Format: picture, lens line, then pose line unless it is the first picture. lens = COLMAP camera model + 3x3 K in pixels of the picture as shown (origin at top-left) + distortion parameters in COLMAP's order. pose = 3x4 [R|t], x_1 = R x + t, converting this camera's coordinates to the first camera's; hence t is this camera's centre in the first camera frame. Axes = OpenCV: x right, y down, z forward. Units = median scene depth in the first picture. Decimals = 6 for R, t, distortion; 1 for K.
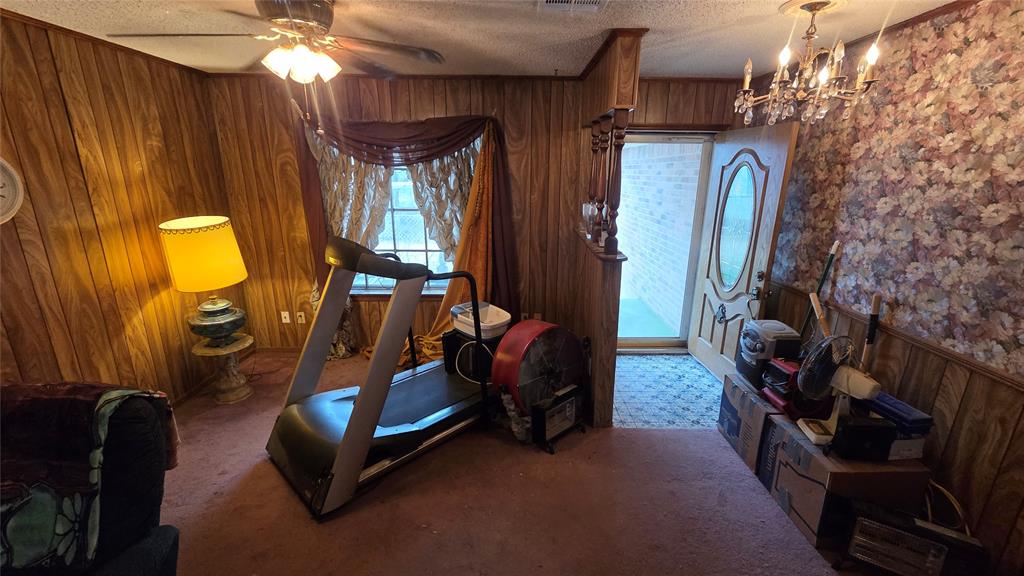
lens RADIAL K [[421.5, 0, 521.6], [0, 421.5, 295.5], [0, 0, 1]] dist [0.001787, 0.000241]
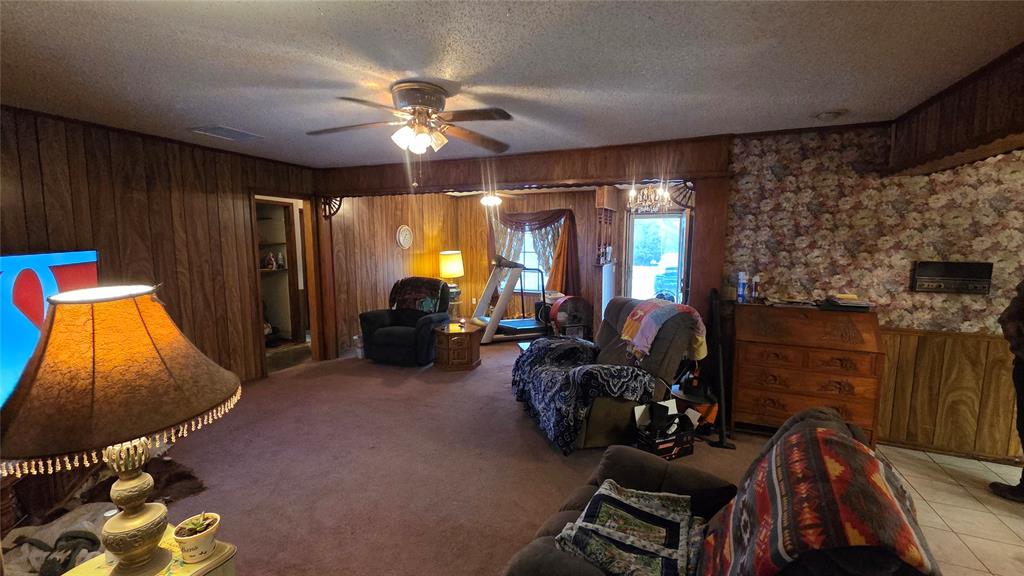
lens RADIAL K [[421.5, 0, 514.0], [0, 421.5, 292.1], [0, 0, 1]] dist [0.001787, 0.000241]
pose [[0.918405, 0.038414, -0.393773, 0.536343], [-0.105934, 0.982811, -0.151197, 0.354444], [0.381196, 0.180574, 0.906688, -0.995825]]
